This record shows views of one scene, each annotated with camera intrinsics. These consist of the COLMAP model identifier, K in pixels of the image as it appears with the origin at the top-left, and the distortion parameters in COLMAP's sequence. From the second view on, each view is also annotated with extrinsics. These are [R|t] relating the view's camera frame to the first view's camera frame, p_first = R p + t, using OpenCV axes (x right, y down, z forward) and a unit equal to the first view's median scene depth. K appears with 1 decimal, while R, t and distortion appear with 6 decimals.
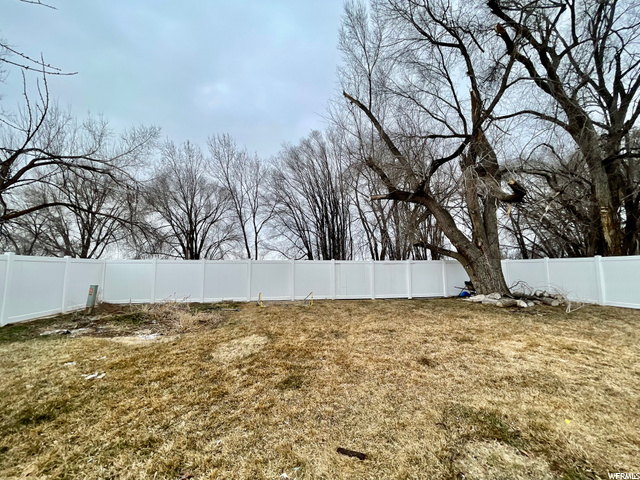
lens RADIAL K [[260.9, 0, 319.5], [0, 260.9, 241.6], [0, 0, 1]] dist [-0.000456, 0.000572]
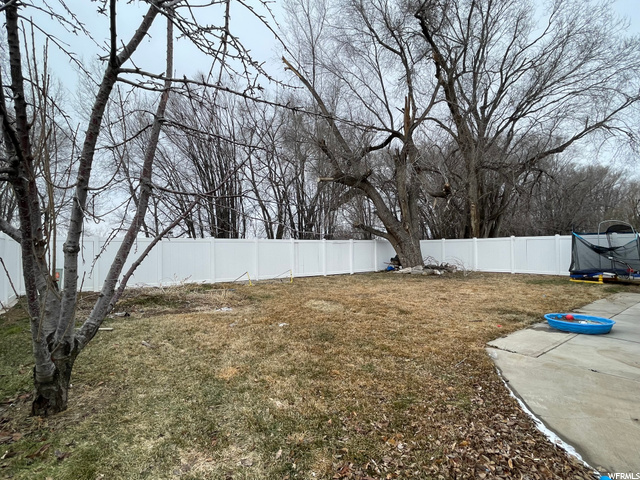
lens RADIAL K [[329.9, 0, 320.0], [0, 329.9, 240.0], [0, 0, 1]] dist [0.005106, 0.000363]
pose [[0.879284, 0.008272, 0.476227, -0.424061], [-0.043201, 0.997113, 0.062446, -0.008908], [-0.474335, -0.075482, 0.877102, -0.154666]]
